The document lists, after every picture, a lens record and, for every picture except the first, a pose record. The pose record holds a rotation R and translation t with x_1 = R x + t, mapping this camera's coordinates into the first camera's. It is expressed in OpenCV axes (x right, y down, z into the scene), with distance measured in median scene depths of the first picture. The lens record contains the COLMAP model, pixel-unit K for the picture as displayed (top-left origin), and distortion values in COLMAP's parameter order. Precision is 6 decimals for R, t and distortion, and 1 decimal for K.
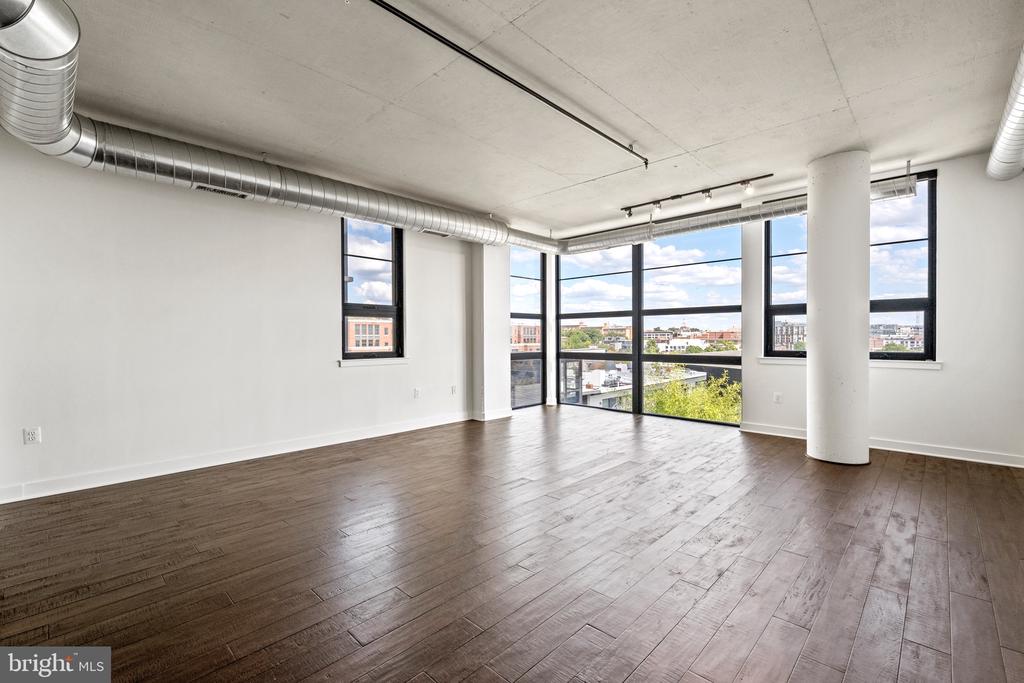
lens RADIAL K [[447.5, 0, 511.2], [0, 447.5, 341.5], [0, 0, 1]] dist [0.005088, 0.000365]
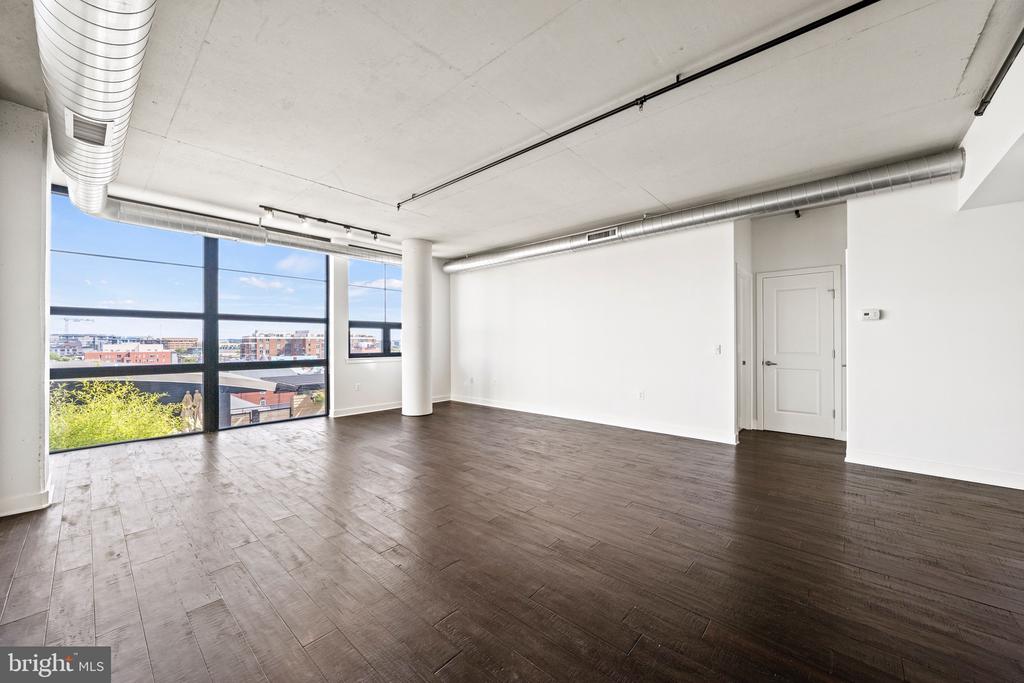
lens RADIAL K [[377.1, 0, 512.6], [0, 377.1, 342.5], [0, 0, 1]] dist [-0.003172, 0.000310]
pose [[-0.037986, 0.005169, 0.999265, -0.586235], [0.012600, 0.999910, -0.004694, -0.002822], [-0.999199, 0.012413, -0.038048, 0.545367]]
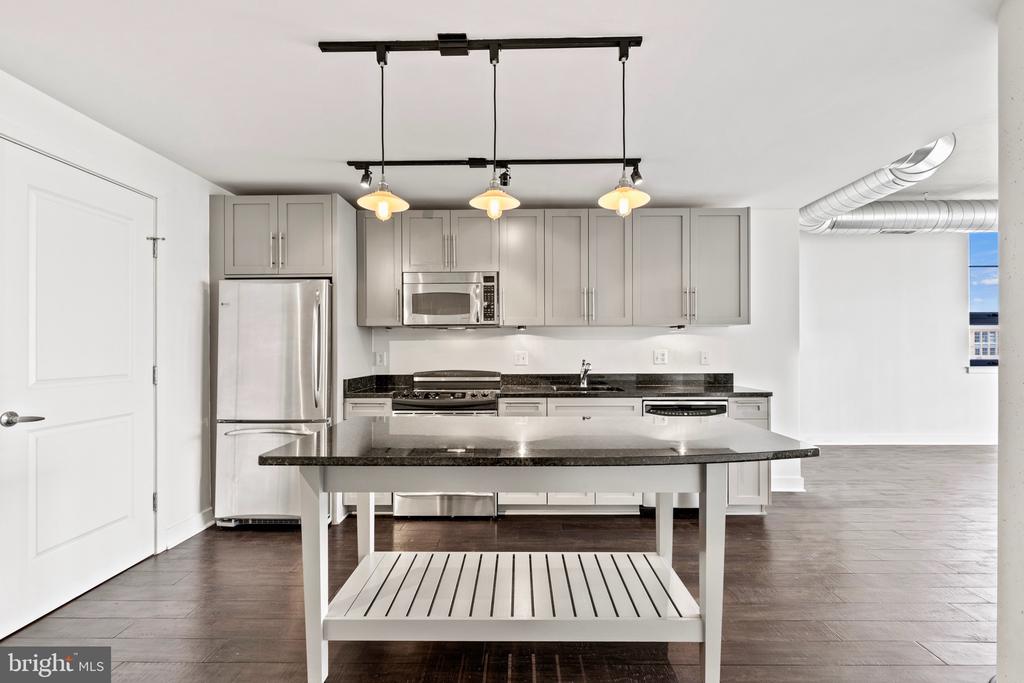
lens RADIAL K [[438.2, 0, 514.5], [0, 438.2, 347.6], [0, 0, 1]] dist [0.002279, 0.000014]
pose [[0.683115, 0.004325, -0.730298, -0.327782], [-0.007161, 0.999974, -0.000776, 0.004488], [0.730276, 0.005760, 0.683128, -0.459451]]
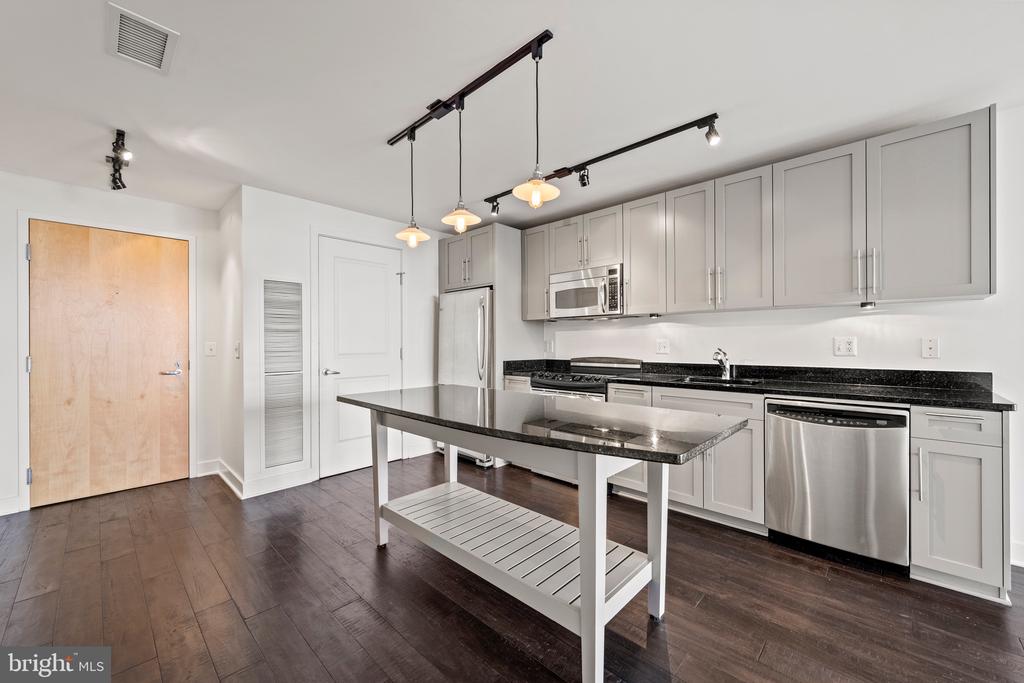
lens RADIAL K [[397.0, 0, 509.7], [0, 397.0, 342.5], [0, 0, 1]] dist [-0.003368, -0.000455]
pose [[0.005266, 0.007267, -0.999960, -0.212969], [-0.001863, 0.999972, 0.007257, 0.009664], [0.999984, 0.001825, 0.005279, -0.231844]]
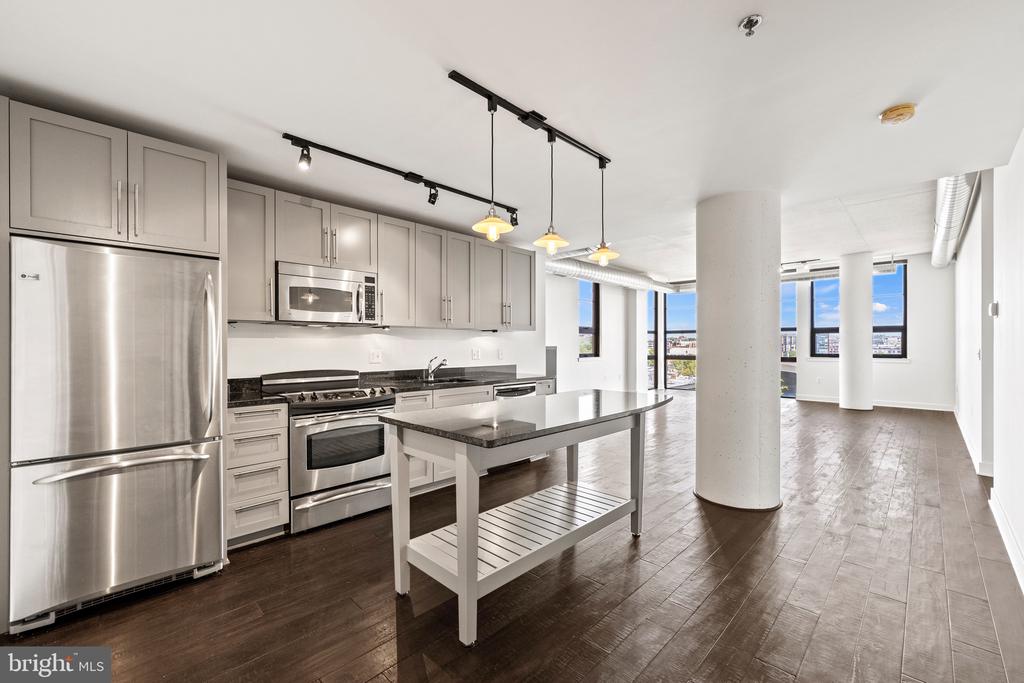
lens RADIAL K [[421.4, 0, 509.3], [0, 421.4, 345.5], [0, 0, 1]] dist [-0.001752, -0.001269]
pose [[0.999829, 0.003527, -0.018132, -0.580231], [-0.003700, 0.999947, -0.009559, 0.007984], [0.018097, 0.009624, 0.999790, -0.662277]]
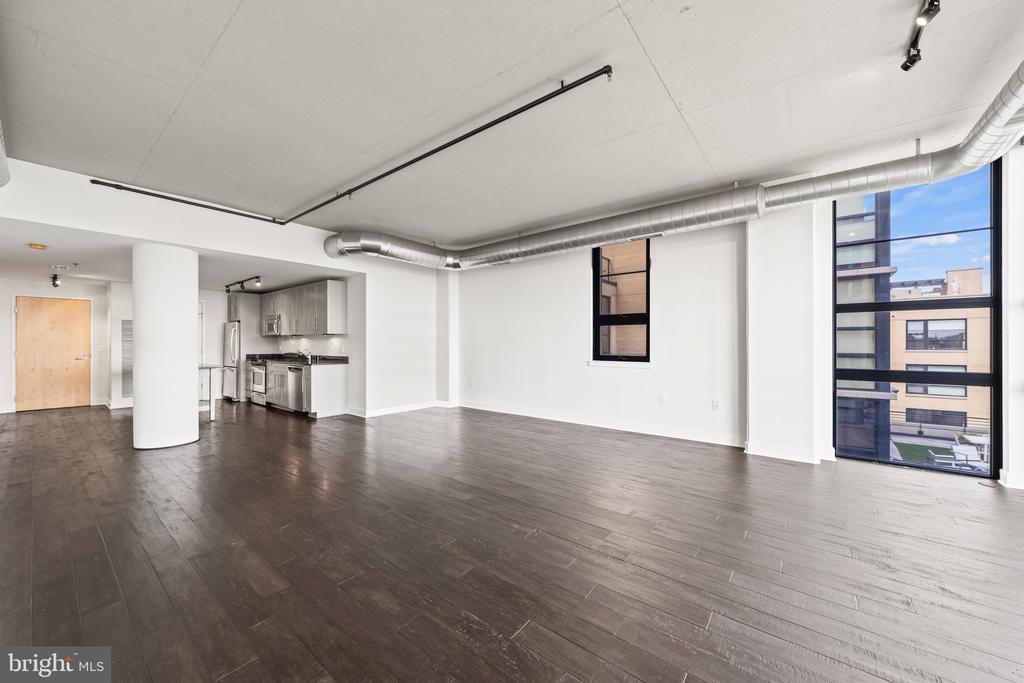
lens RADIAL K [[377.1, 0, 508.7], [0, 377.1, 342.0], [0, 0, 1]] dist [-0.003172, 0.000310]
pose [[0.092030, 0.003582, -0.995750, 0.616679], [-0.007125, 0.999970, 0.002939, -0.011629], [0.995731, 0.006824, 0.092053, 0.612417]]
